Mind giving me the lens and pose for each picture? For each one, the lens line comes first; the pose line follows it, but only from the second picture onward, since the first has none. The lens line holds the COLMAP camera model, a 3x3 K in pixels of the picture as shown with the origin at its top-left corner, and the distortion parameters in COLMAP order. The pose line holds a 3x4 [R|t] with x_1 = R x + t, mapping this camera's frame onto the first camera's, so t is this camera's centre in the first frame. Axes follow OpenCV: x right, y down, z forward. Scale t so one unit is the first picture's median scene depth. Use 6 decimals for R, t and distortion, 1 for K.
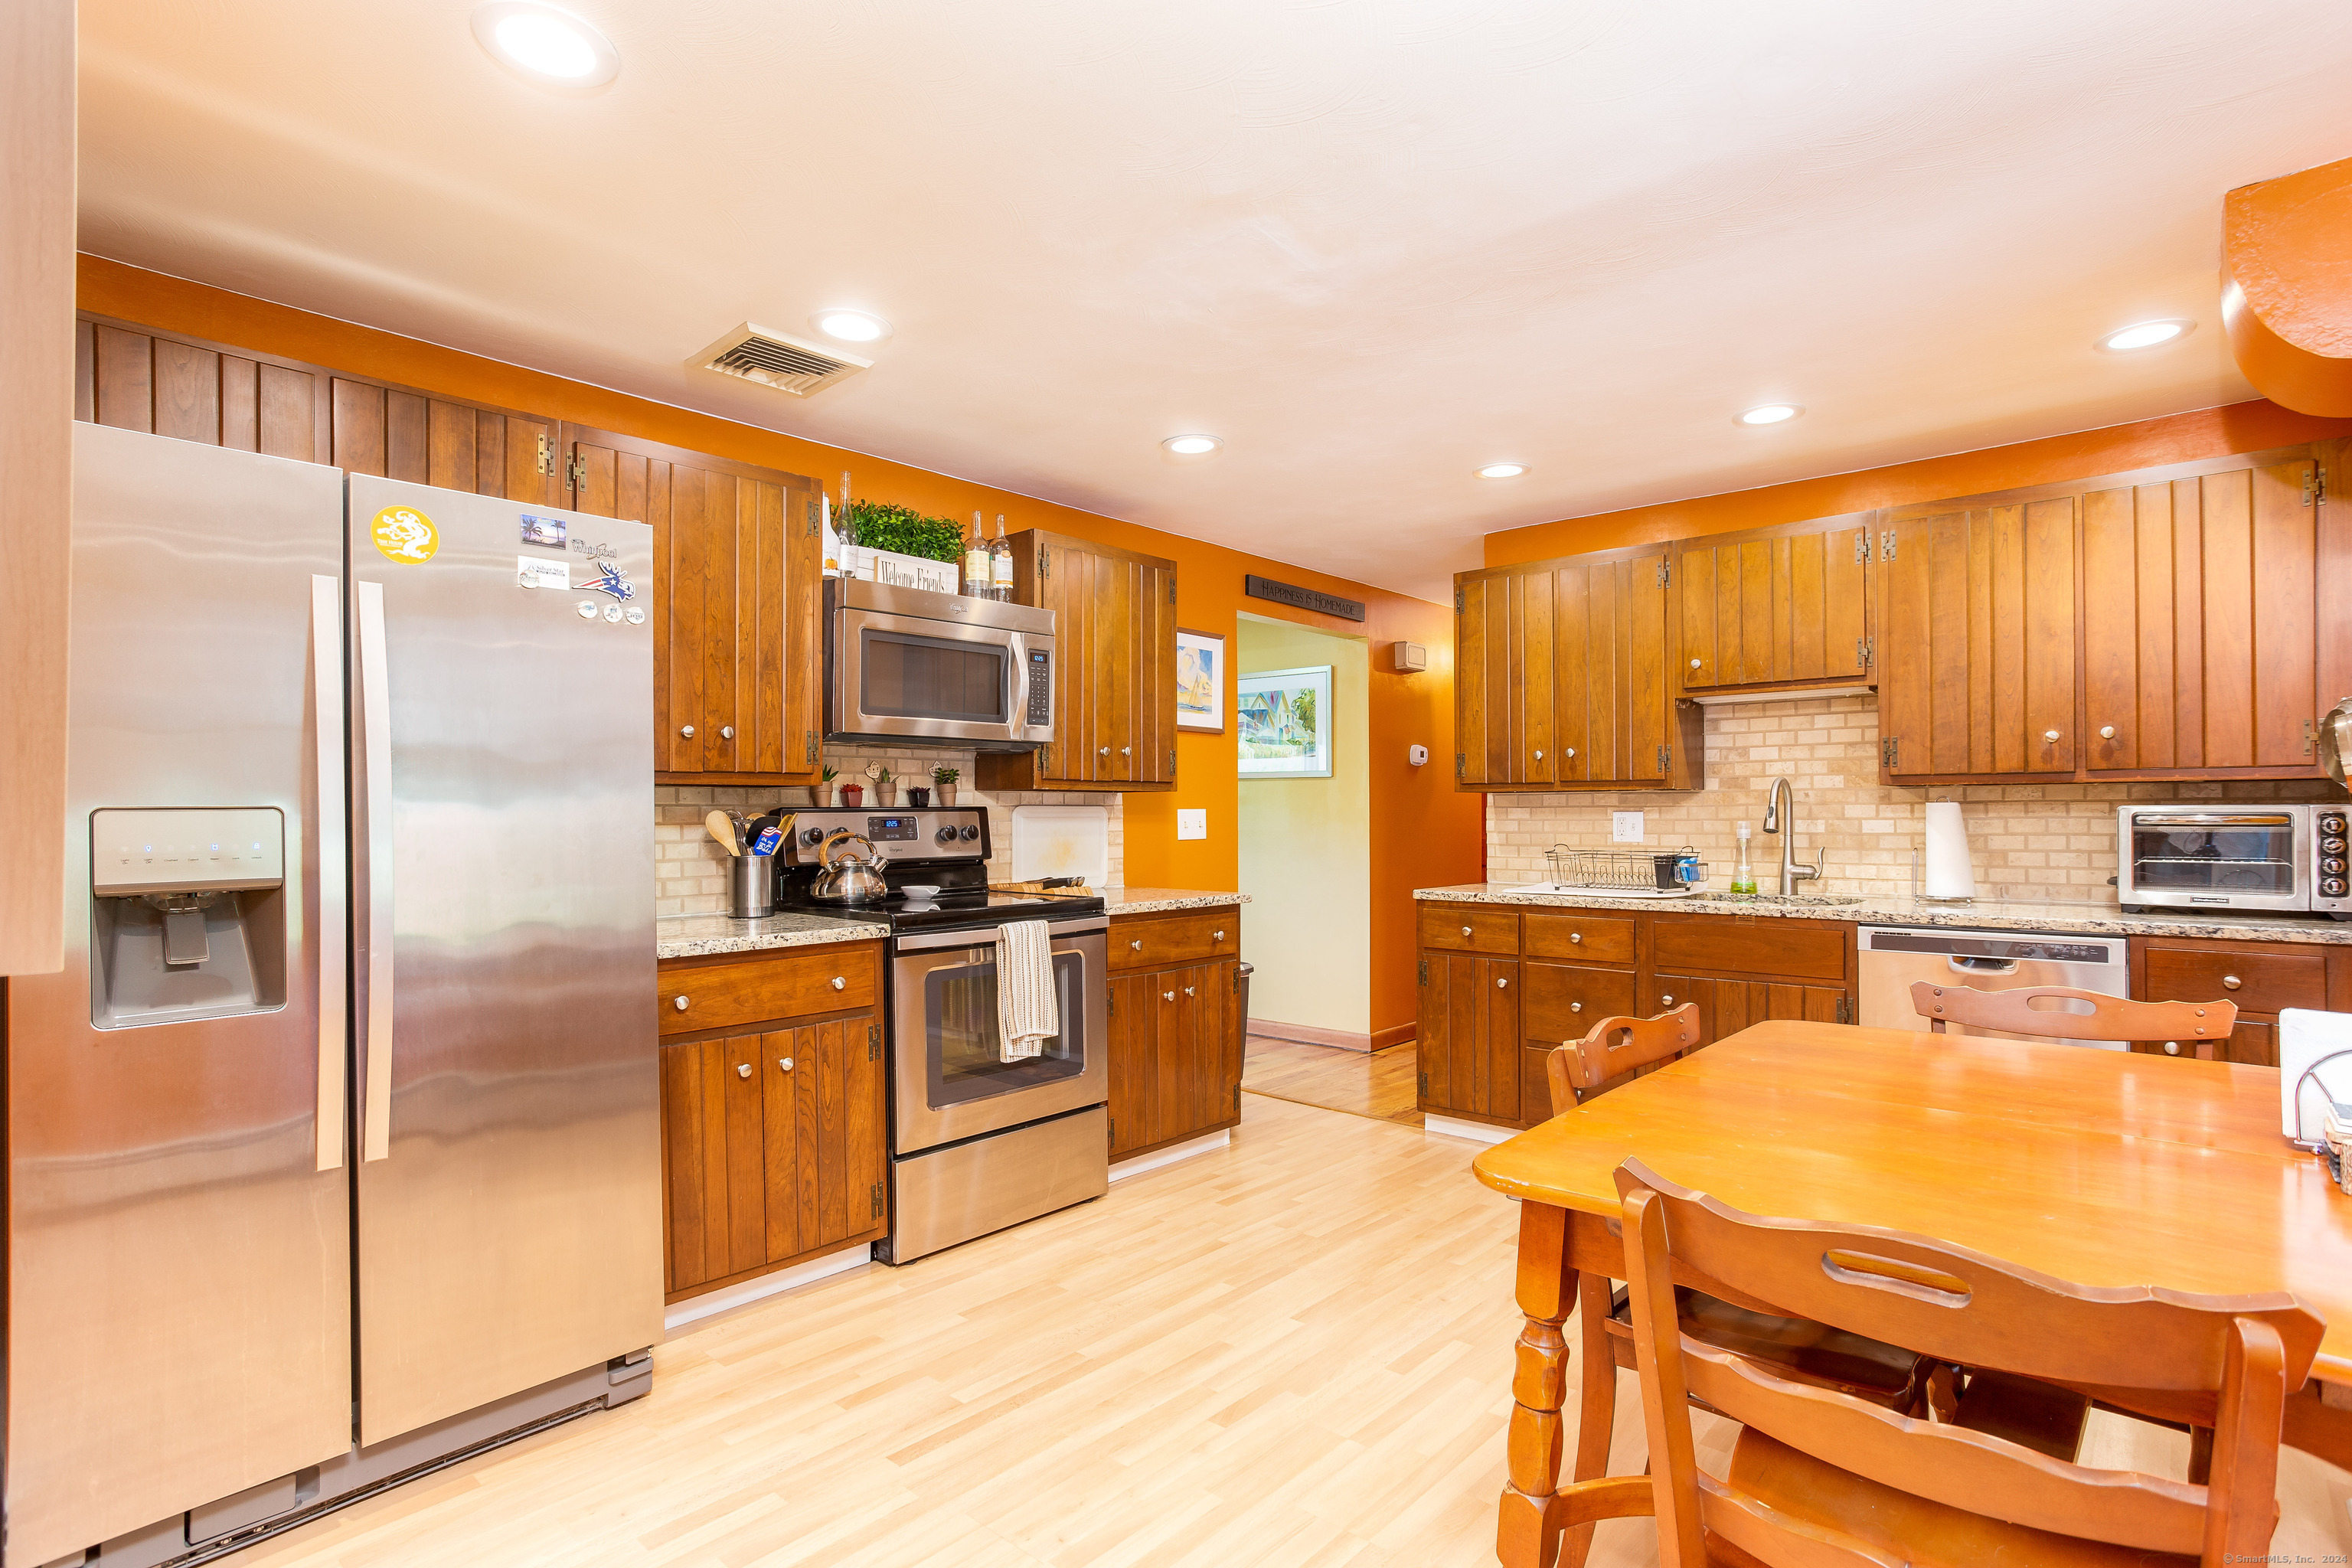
lens RADIAL K [[1148.1, 0, 1162.5], [0, 1148.1, 807.2], [0, 0, 1]] dist [-0.021846, 0.000234]
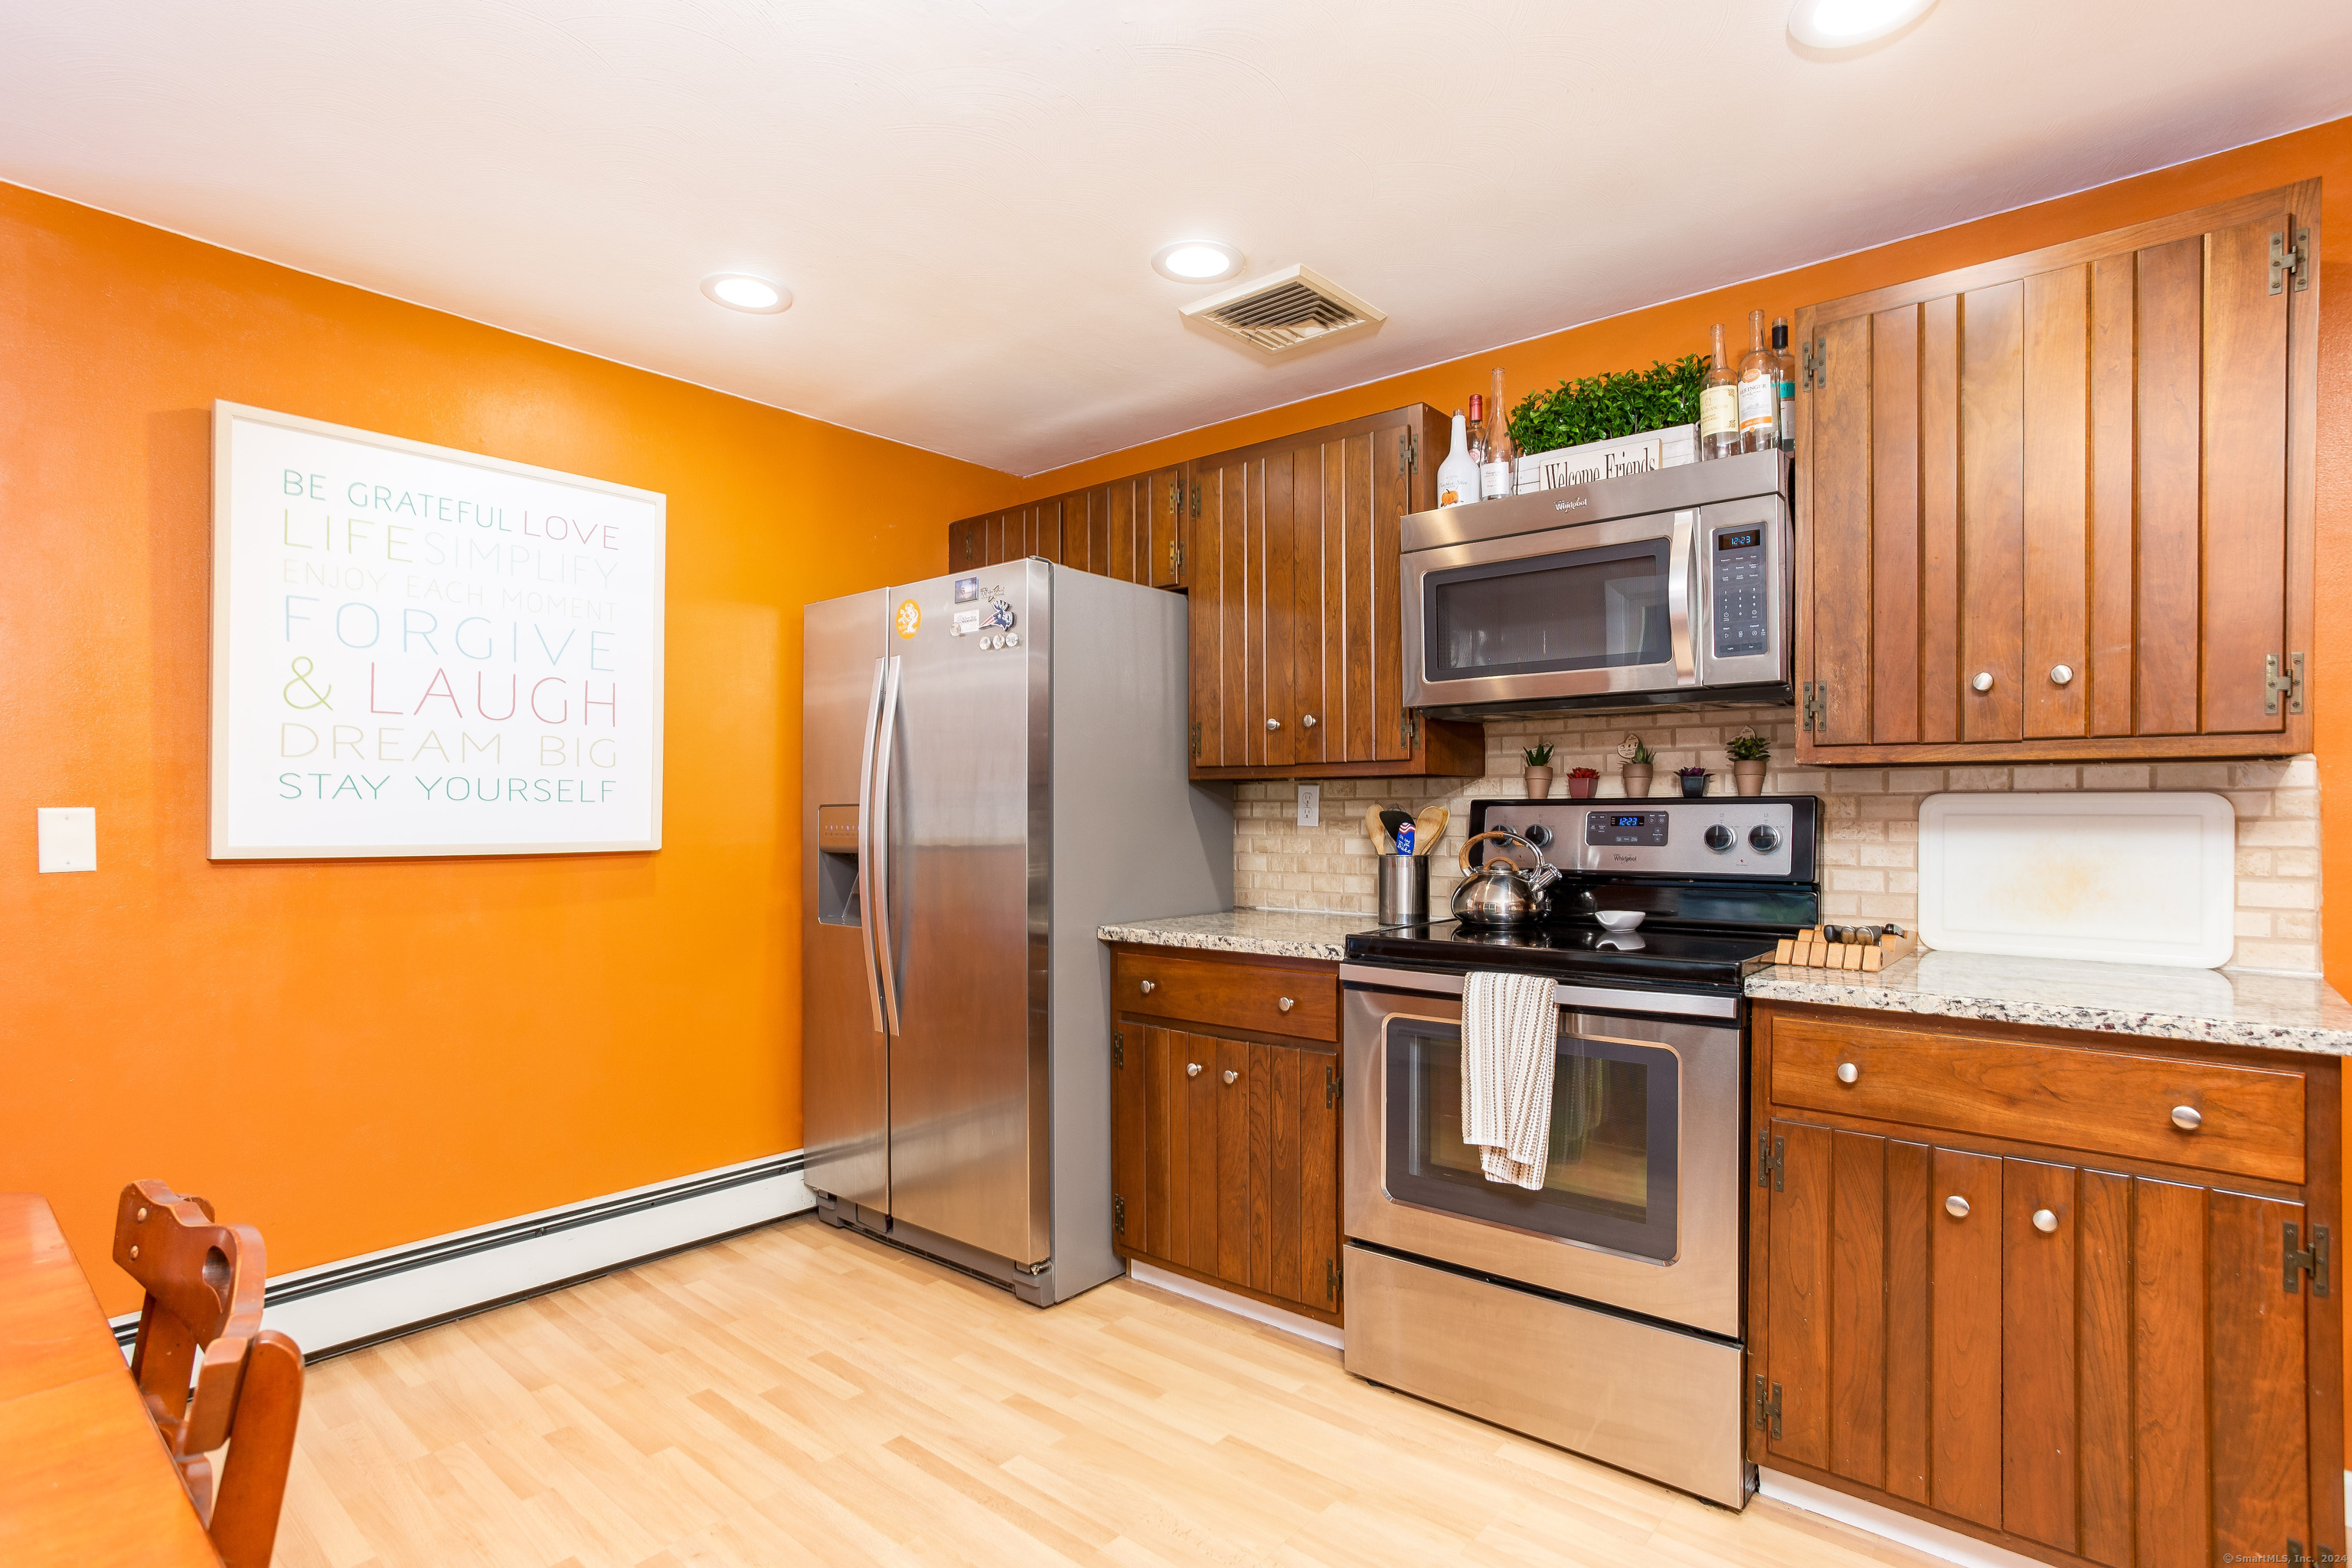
lens RADIAL K [[1120.6, 0, 1180.9], [0, 1120.6, 816.4], [0, 0, 1]] dist [-0.047678, 0.000700]
pose [[0.055100, 0.007429, -0.998453, 0.529167], [0.006079, 0.999951, 0.007776, 0.004969], [0.998462, -0.006498, 0.055052, 0.838538]]
